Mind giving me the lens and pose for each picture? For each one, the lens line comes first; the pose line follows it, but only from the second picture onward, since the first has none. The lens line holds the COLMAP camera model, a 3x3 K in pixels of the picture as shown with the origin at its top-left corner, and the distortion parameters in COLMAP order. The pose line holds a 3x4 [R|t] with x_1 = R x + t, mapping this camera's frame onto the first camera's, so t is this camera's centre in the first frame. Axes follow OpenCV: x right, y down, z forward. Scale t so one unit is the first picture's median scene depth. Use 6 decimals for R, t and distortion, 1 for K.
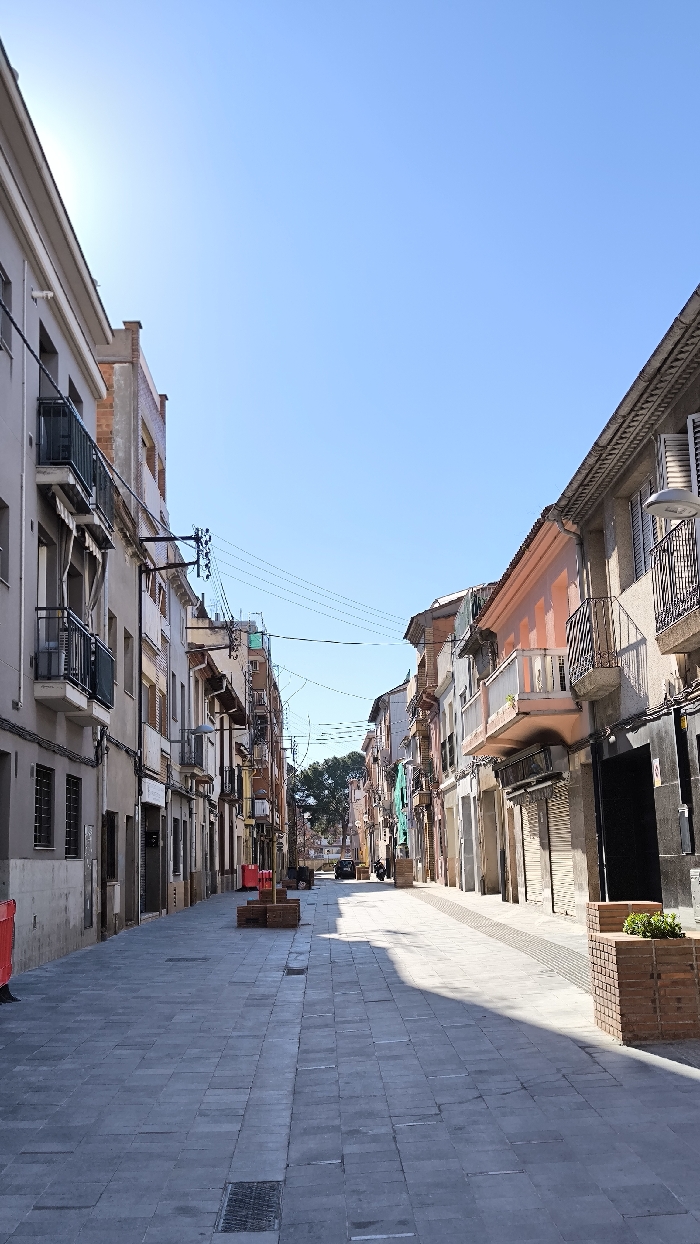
lens RADIAL K [[1284.0, 0, 349.1], [0, 1284.0, 620.9], [0, 0, 1]] dist [0.002363, 0.000000]
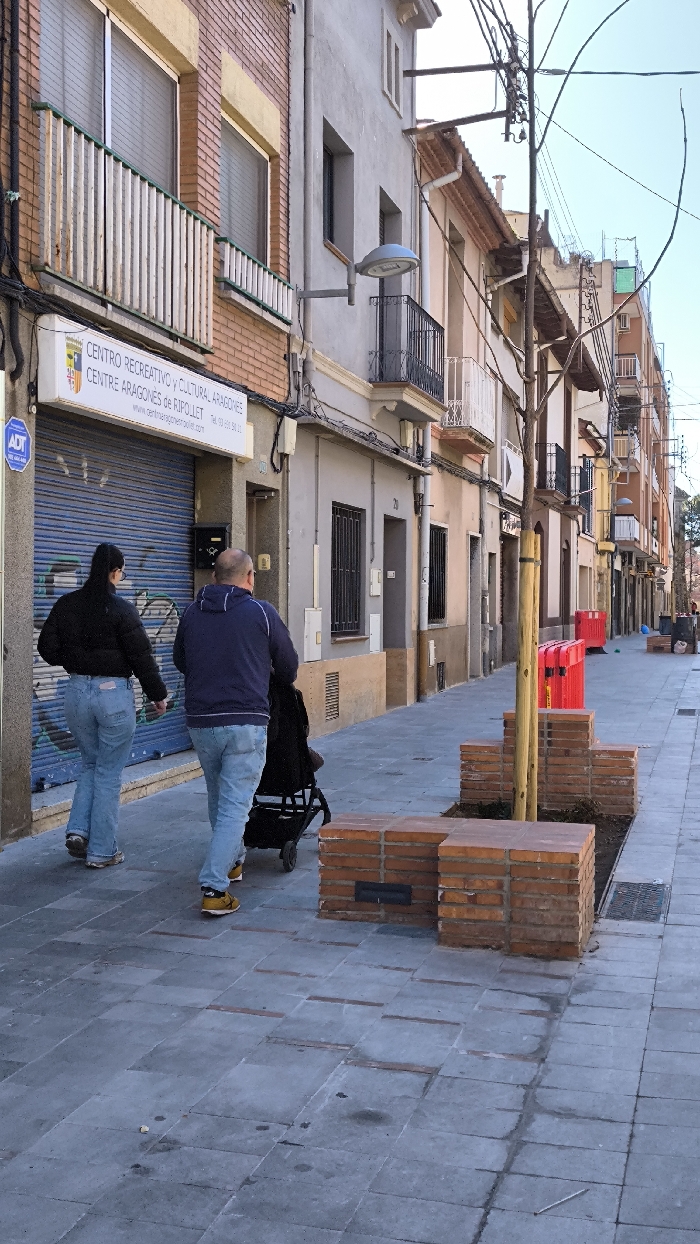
lens RADIAL K [[1284.0, 0, 348.3], [0, 1284.0, 619.1], [0, 0, 1]] dist [0.002363, 0.000000]
pose [[0.955091, 0.039977, -0.293605, -0.007767], [0.020365, 0.979658, 0.199638, 0.061587], [0.295613, -0.196652, 0.934848, 0.351696]]
